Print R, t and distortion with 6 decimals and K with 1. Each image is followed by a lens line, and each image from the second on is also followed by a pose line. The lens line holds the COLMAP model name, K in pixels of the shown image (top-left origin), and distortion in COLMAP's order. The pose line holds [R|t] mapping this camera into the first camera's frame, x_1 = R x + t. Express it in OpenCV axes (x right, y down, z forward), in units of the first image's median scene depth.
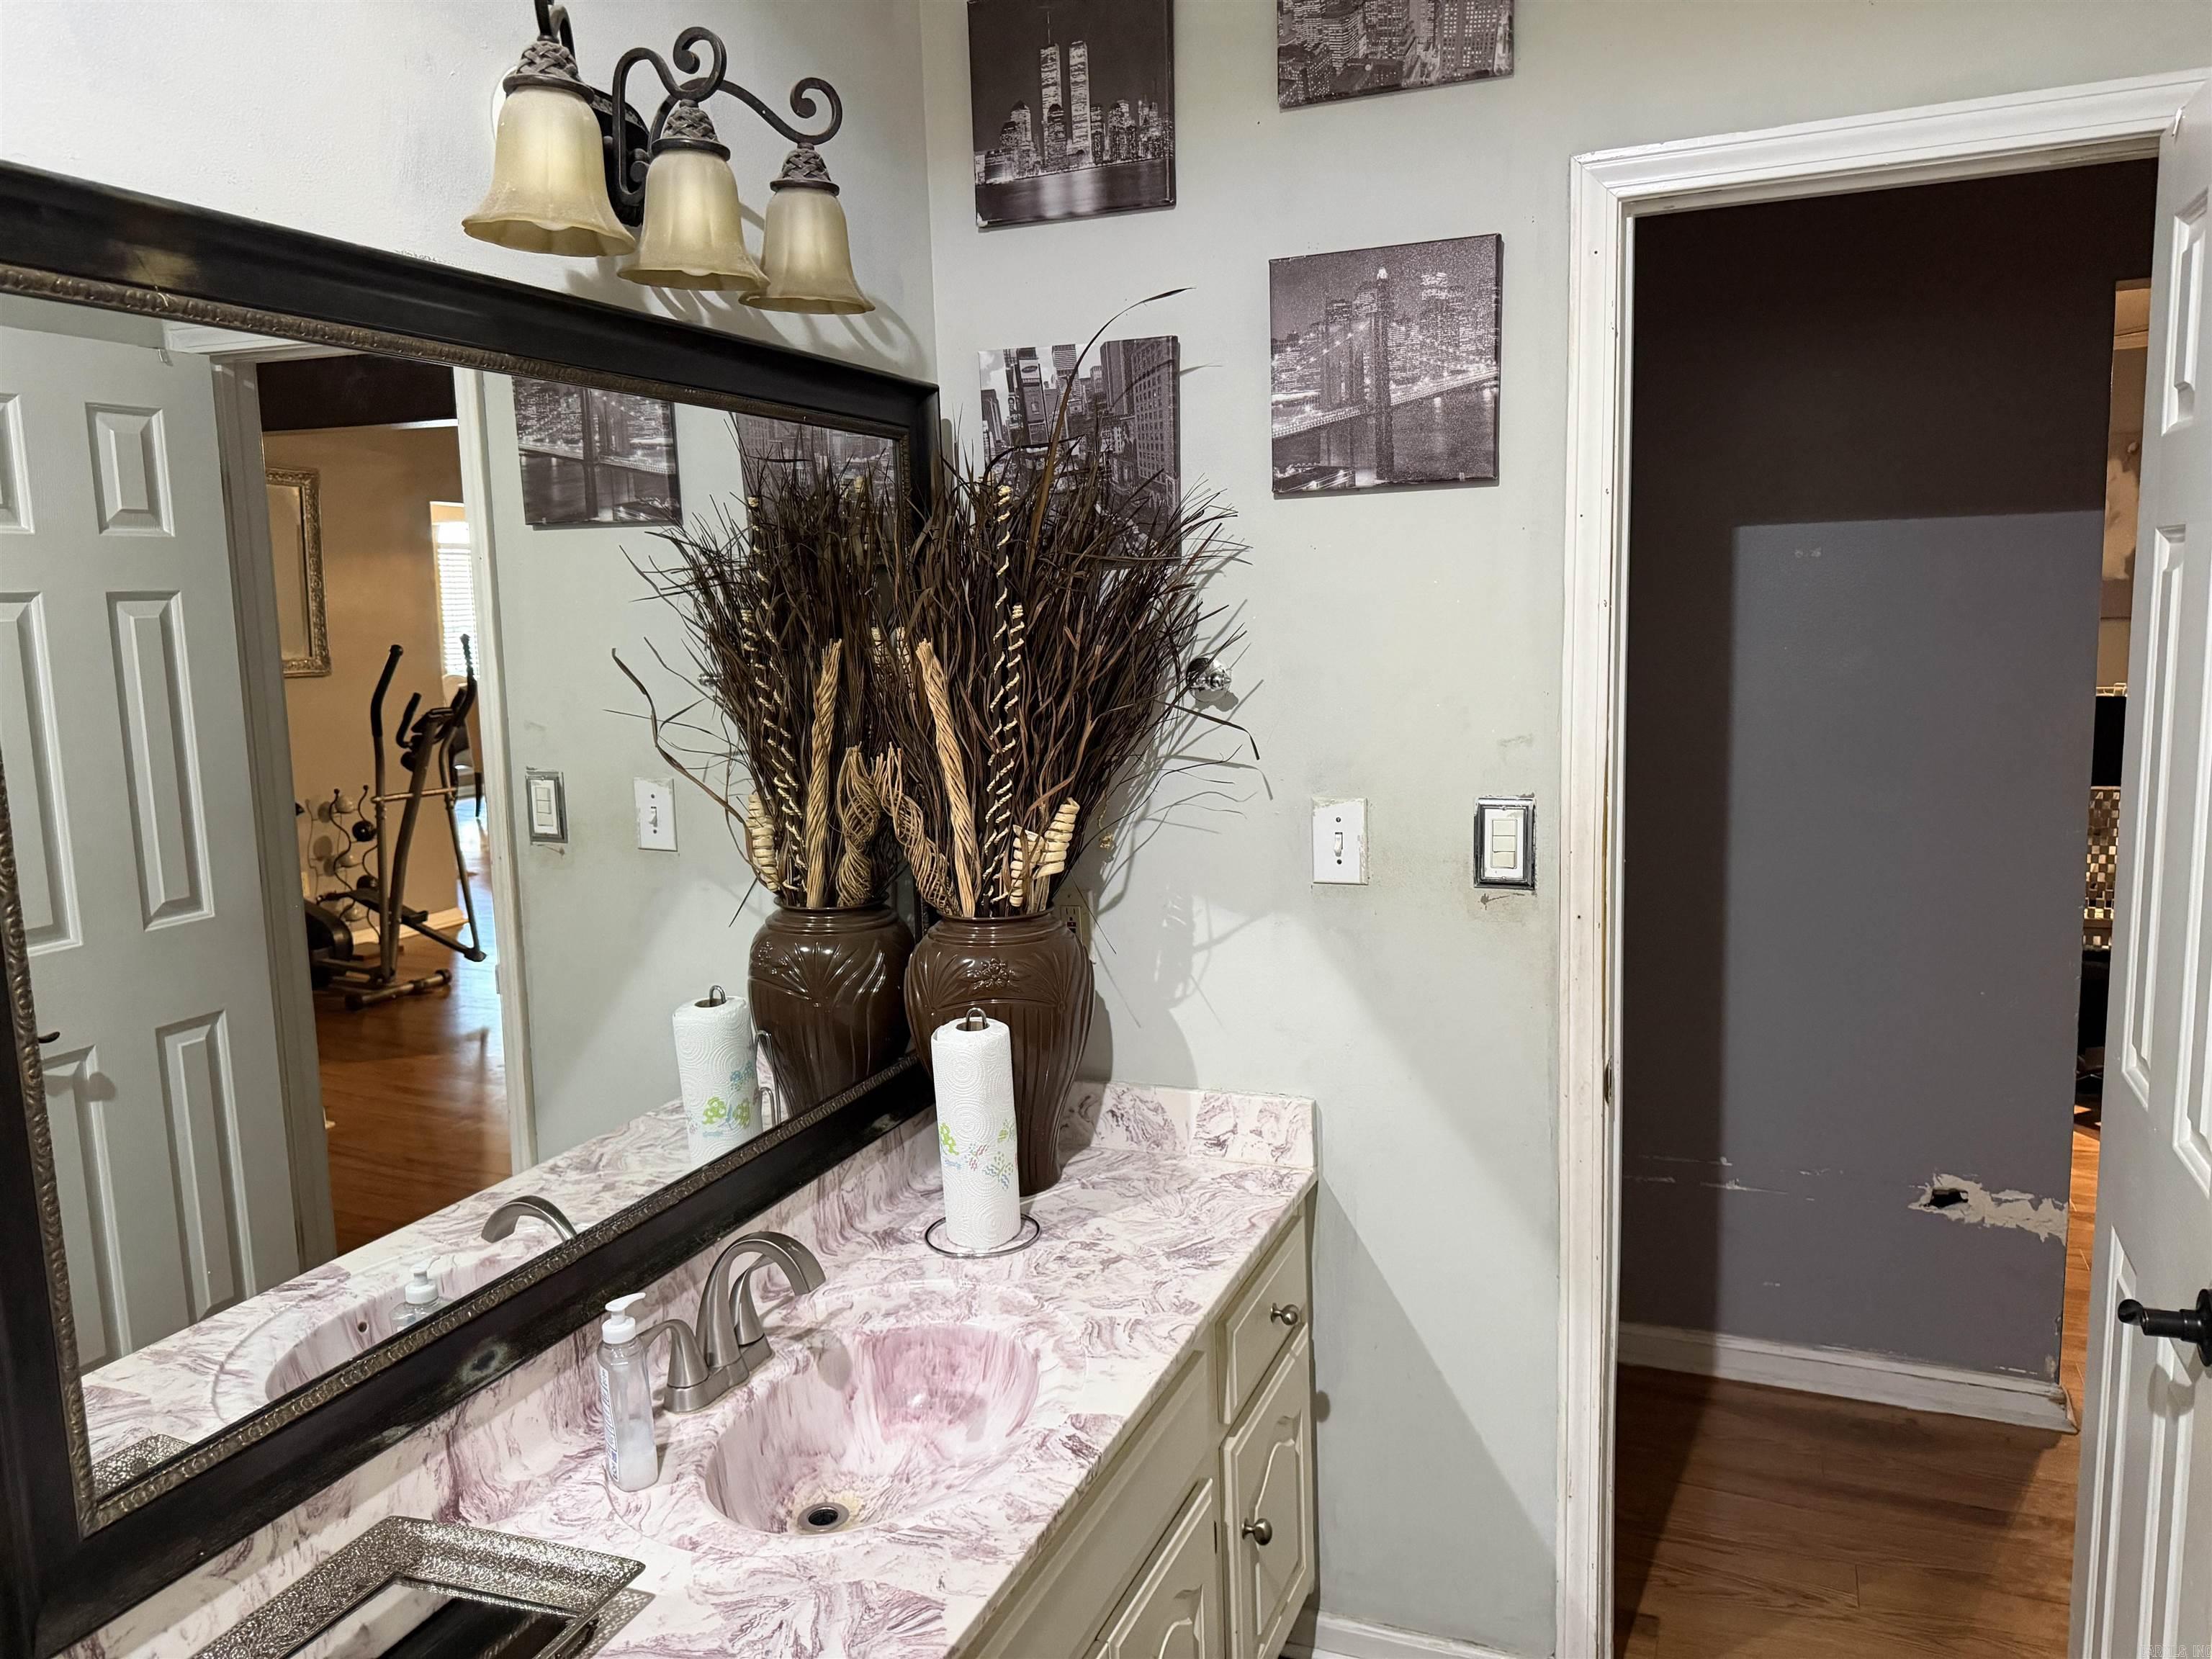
lens RADIAL K [[1567.0, 0, 1091.9], [0, 1567.0, 829.8], [0, 0, 1]] dist [0.006819, -0.008526]
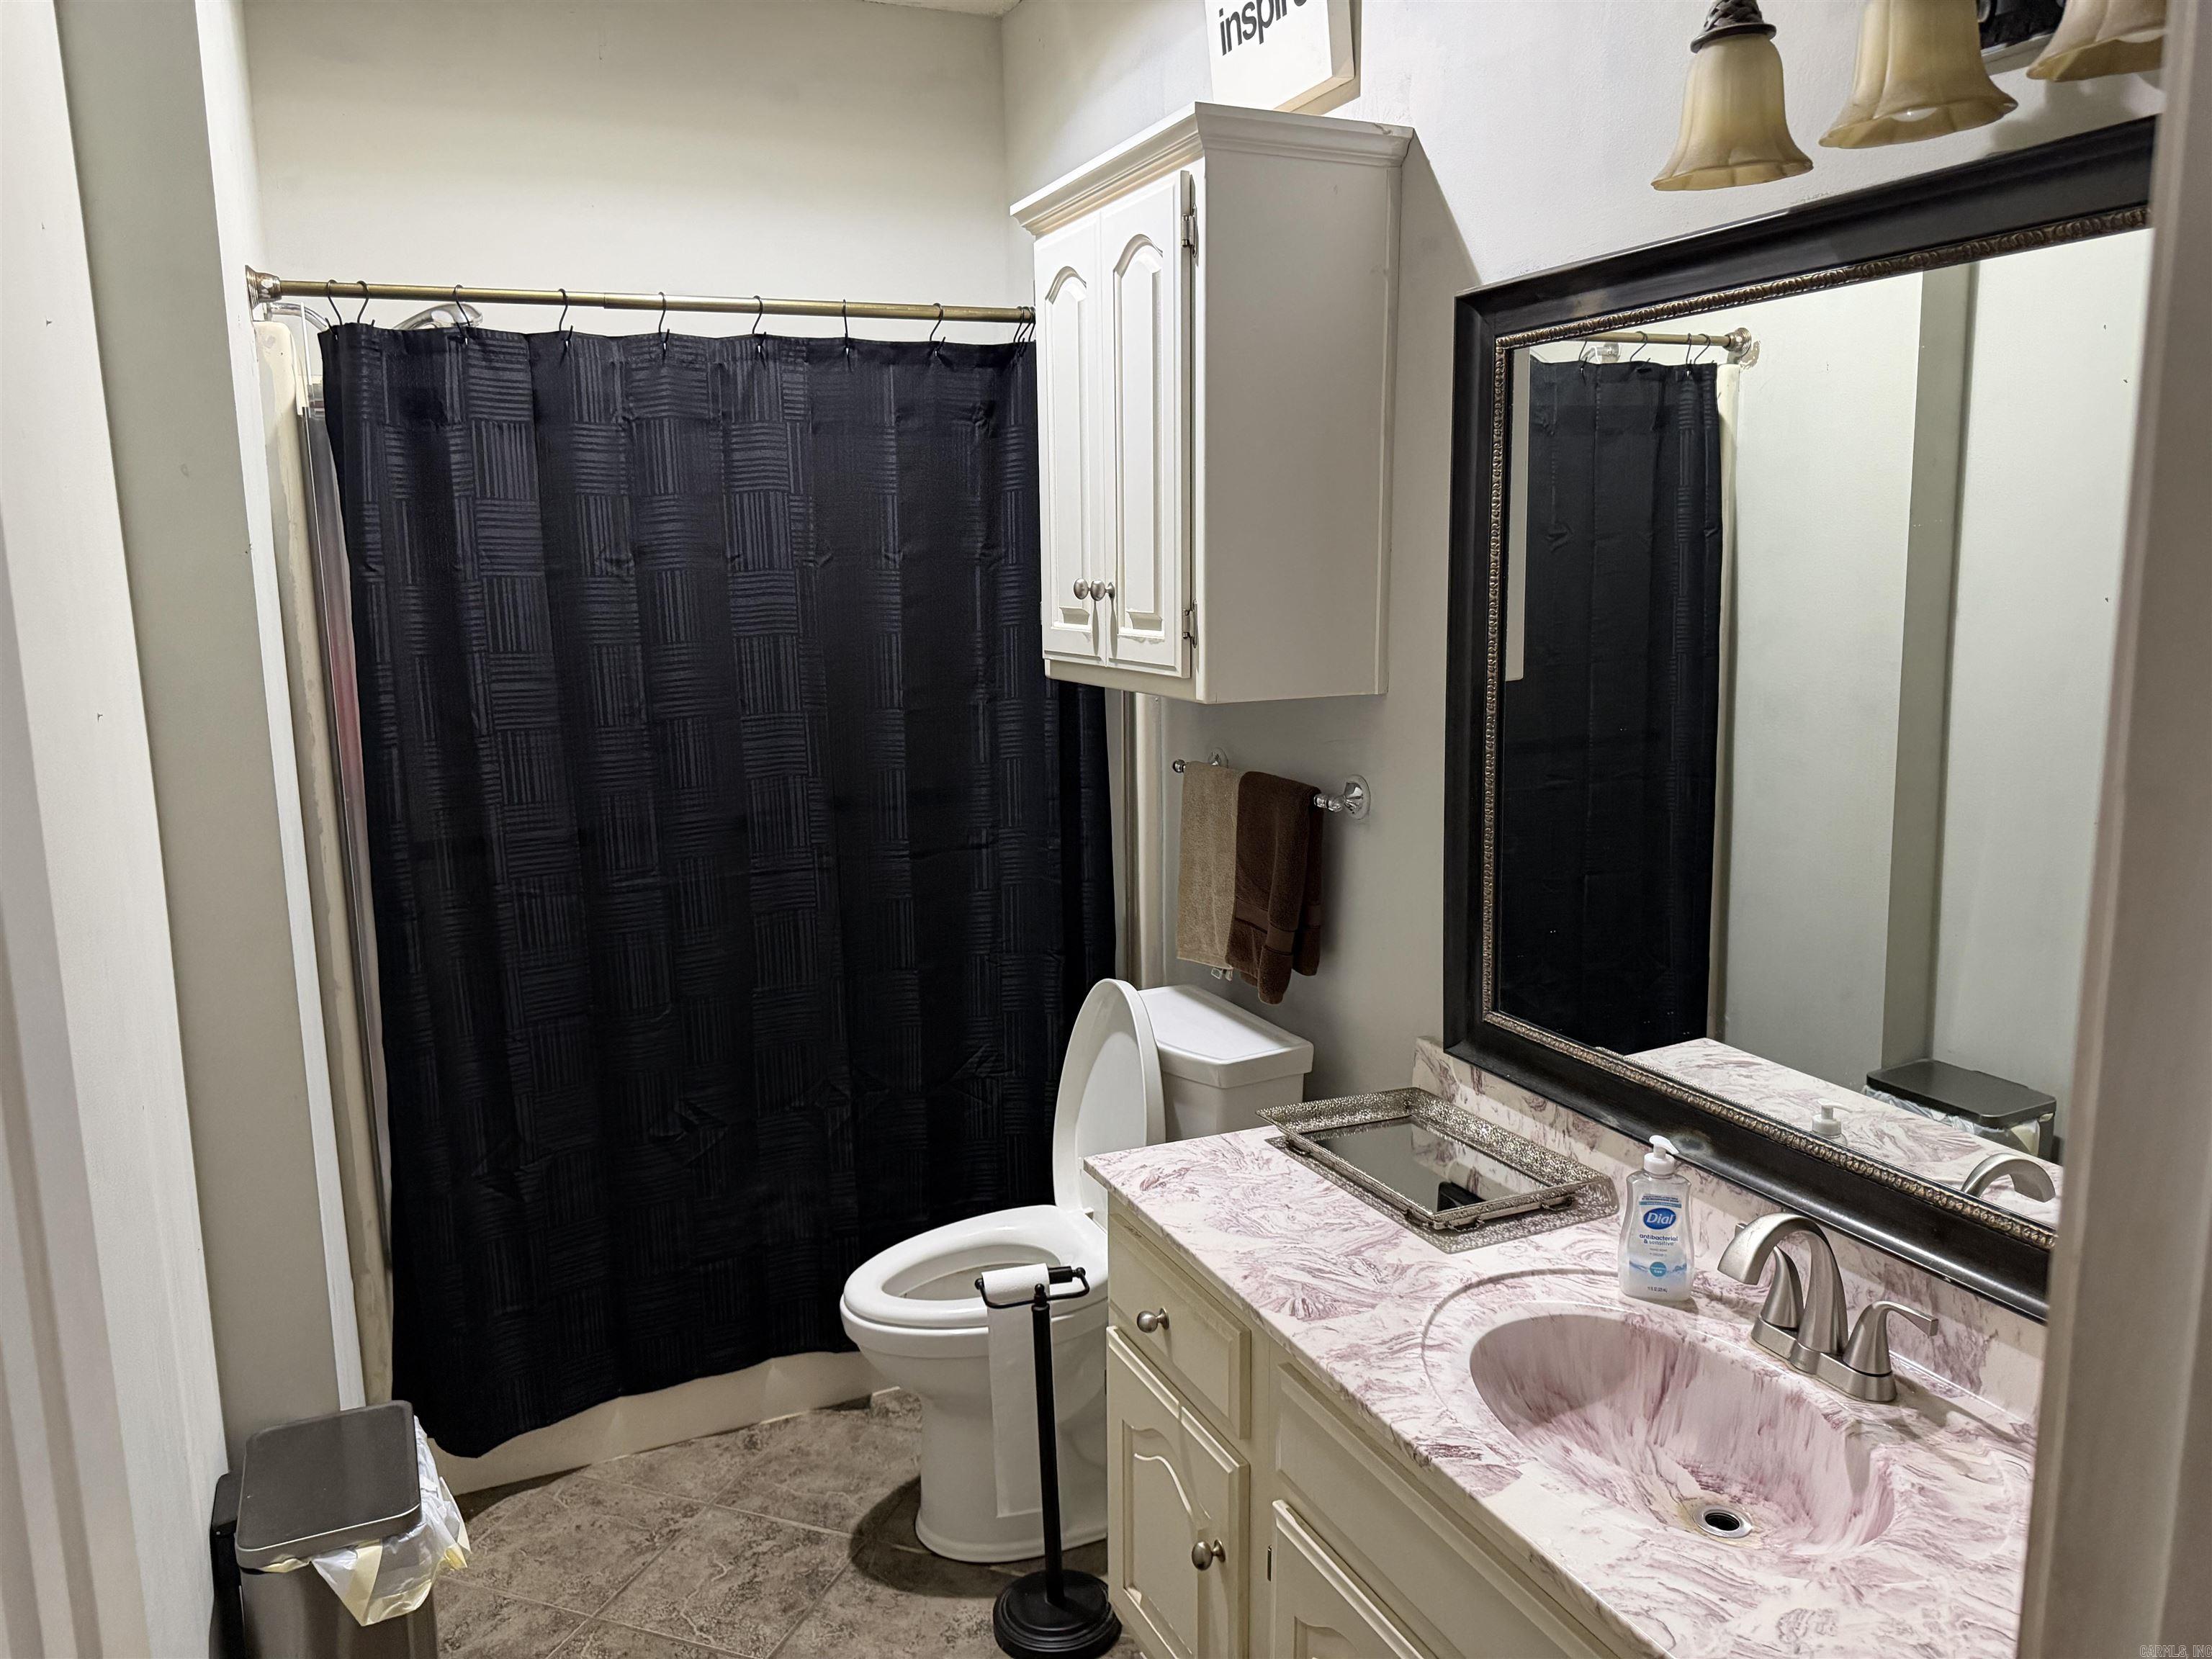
lens RADIAL K [[1567.0, 0, 1091.9], [0, 1567.0, 829.8], [0, 0, 1]] dist [0.006819, -0.008526]
pose [[-0.681086, 0.171146, -0.711921, 0.773709], [-0.062232, 0.955250, 0.289179, -0.221692], [0.729554, 0.241260, -0.639957, 1.424411]]
